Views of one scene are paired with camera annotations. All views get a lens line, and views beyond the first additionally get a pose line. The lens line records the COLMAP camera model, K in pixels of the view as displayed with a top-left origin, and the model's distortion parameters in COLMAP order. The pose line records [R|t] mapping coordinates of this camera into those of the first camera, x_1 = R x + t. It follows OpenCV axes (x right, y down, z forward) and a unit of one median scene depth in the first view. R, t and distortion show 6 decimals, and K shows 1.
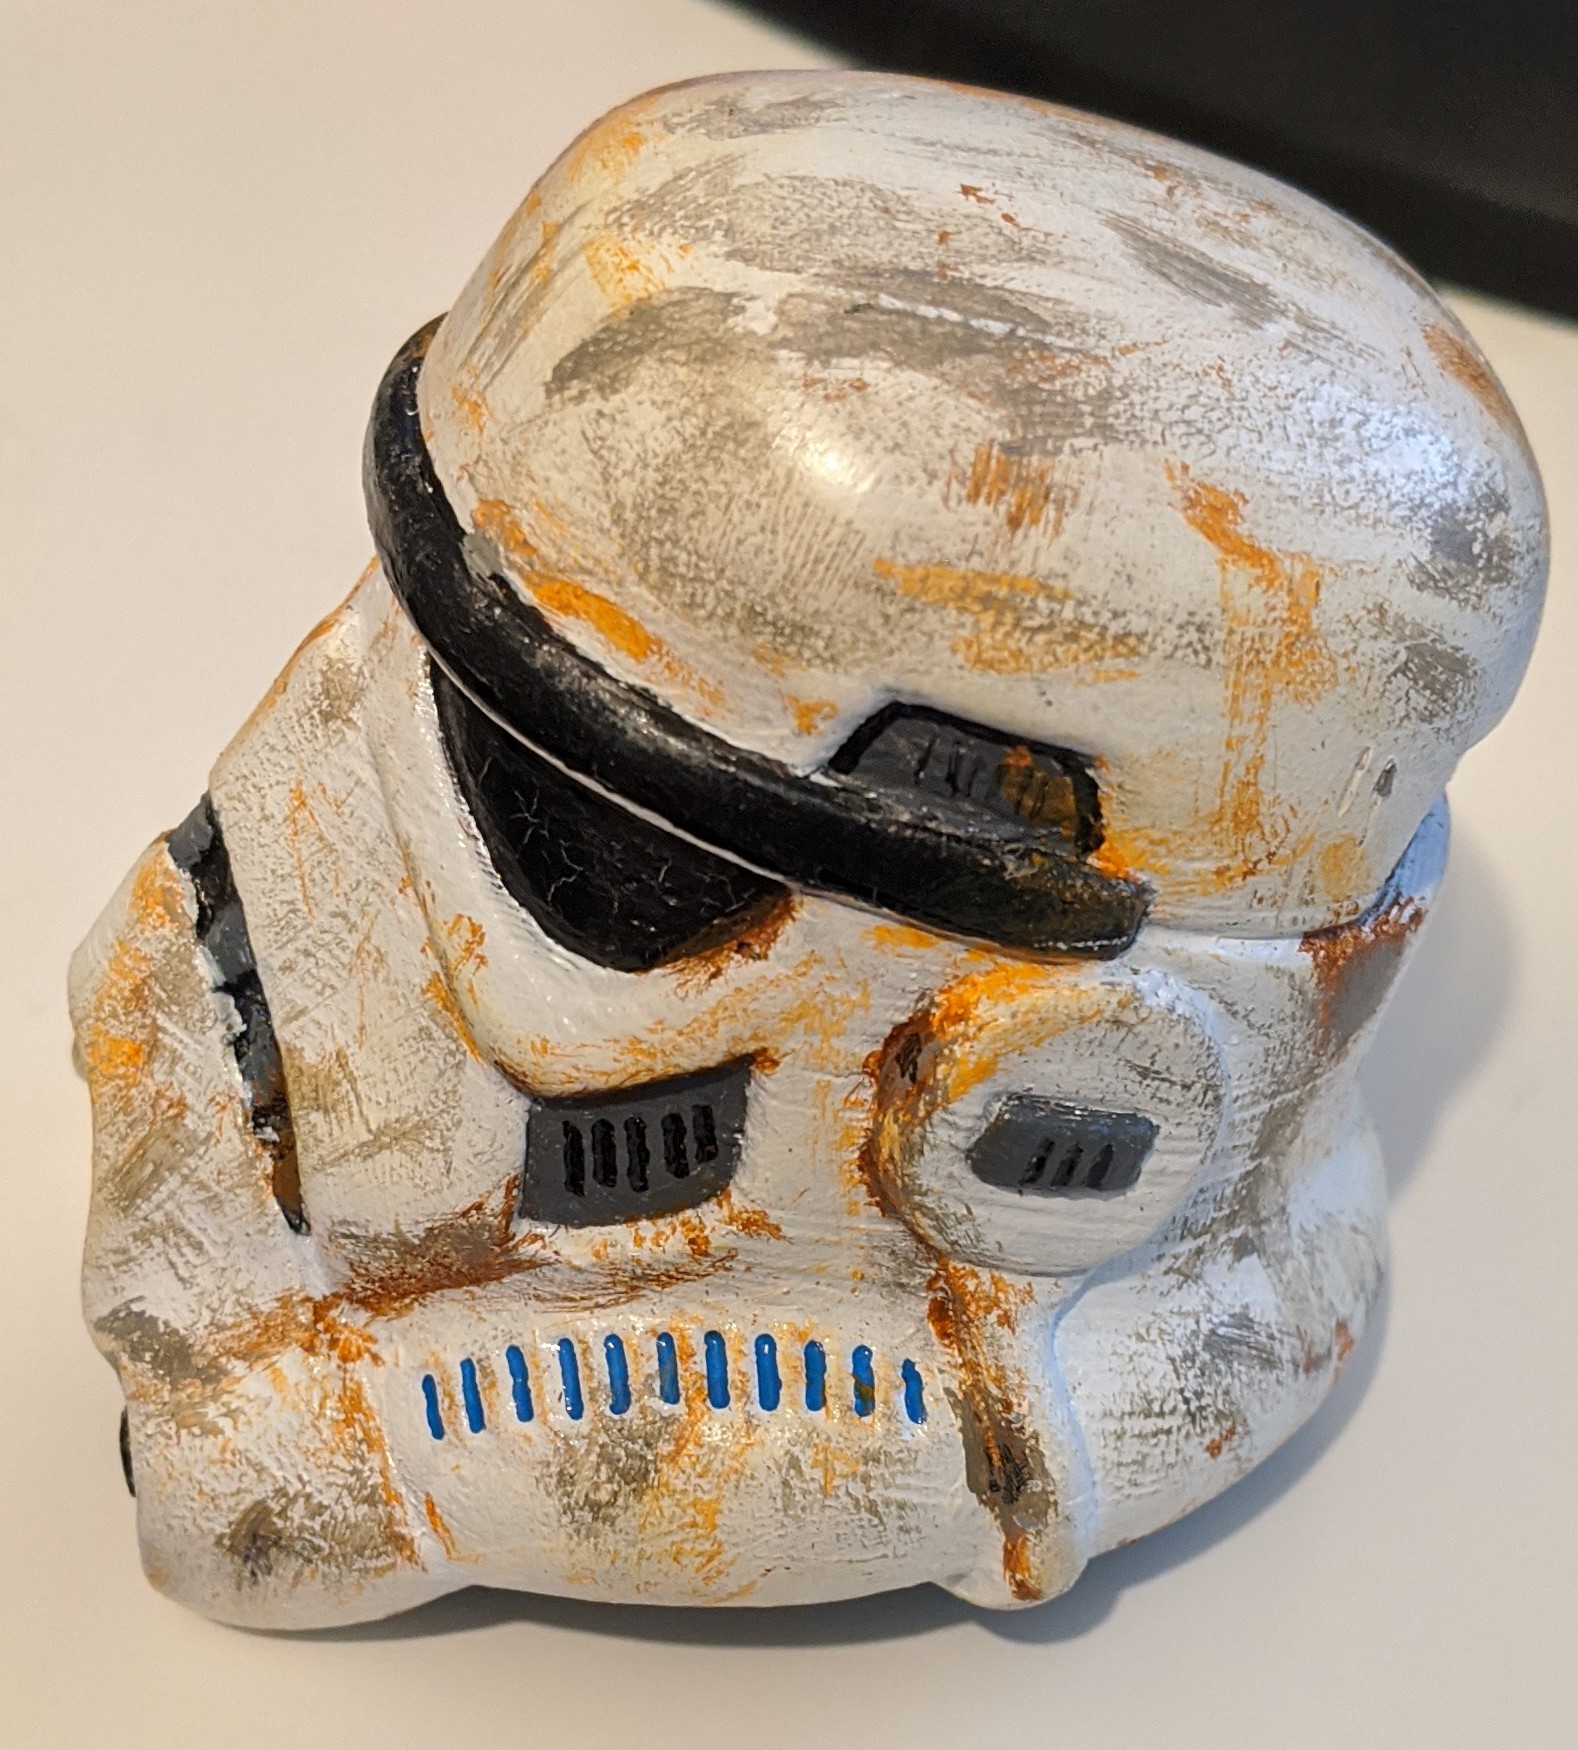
lens RADIAL K [[1557.6, 0, 789.0], [0, 1557.6, 875.0], [0, 0, 1]] dist [0.012382, -0.000978]
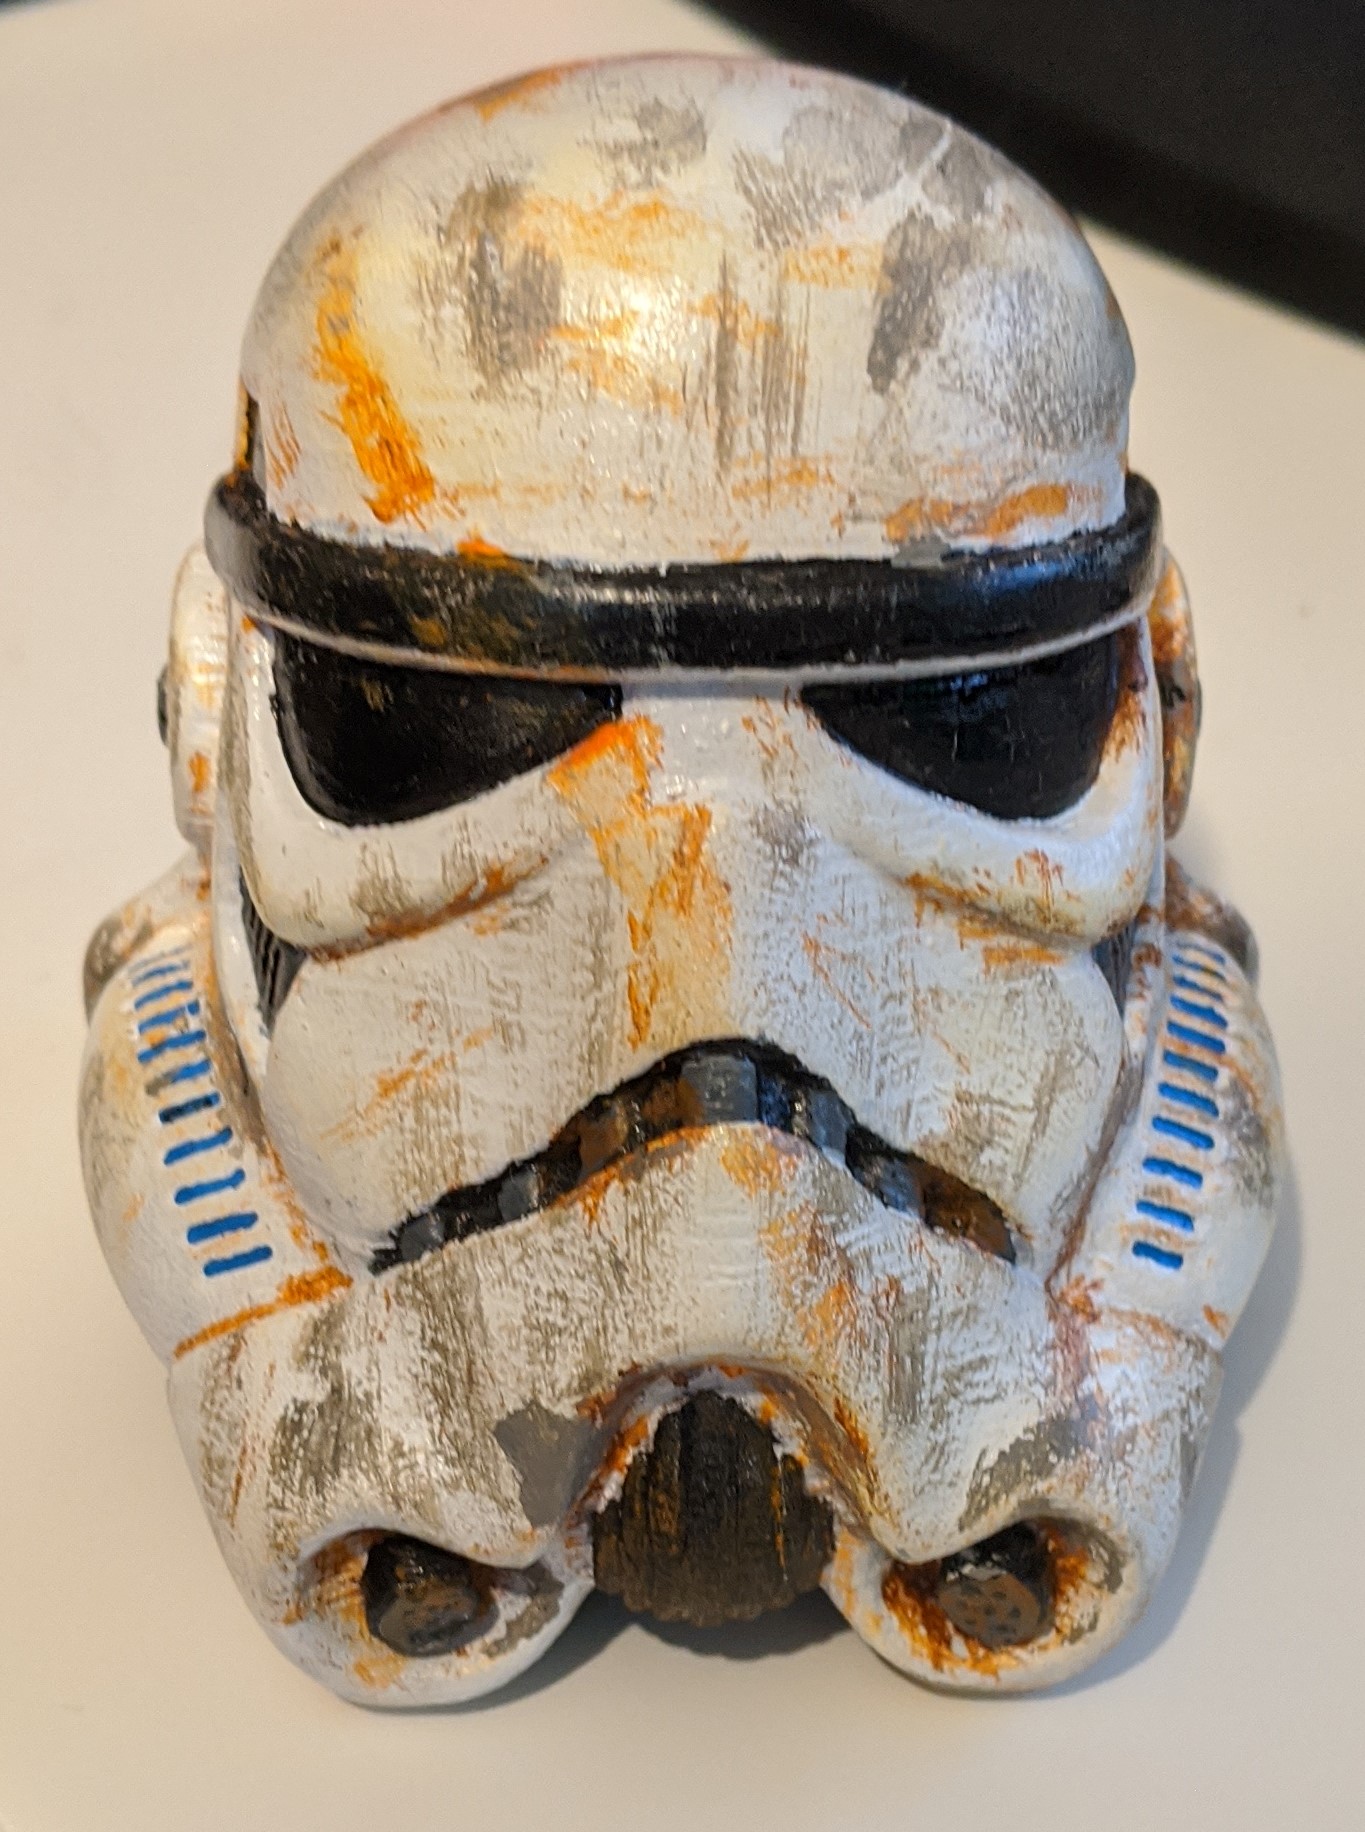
lens RADIAL K [[1439.2, 0, 682.0], [0, 1439.2, 843.2], [0, 0, 1]] dist [0.009032, 0.002379]
pose [[0.484098, -0.755179, 0.441990, -0.636913], [0.765228, 0.610347, 0.204702, -0.305544], [-0.424354, 0.239127, 0.873351, 0.197067]]
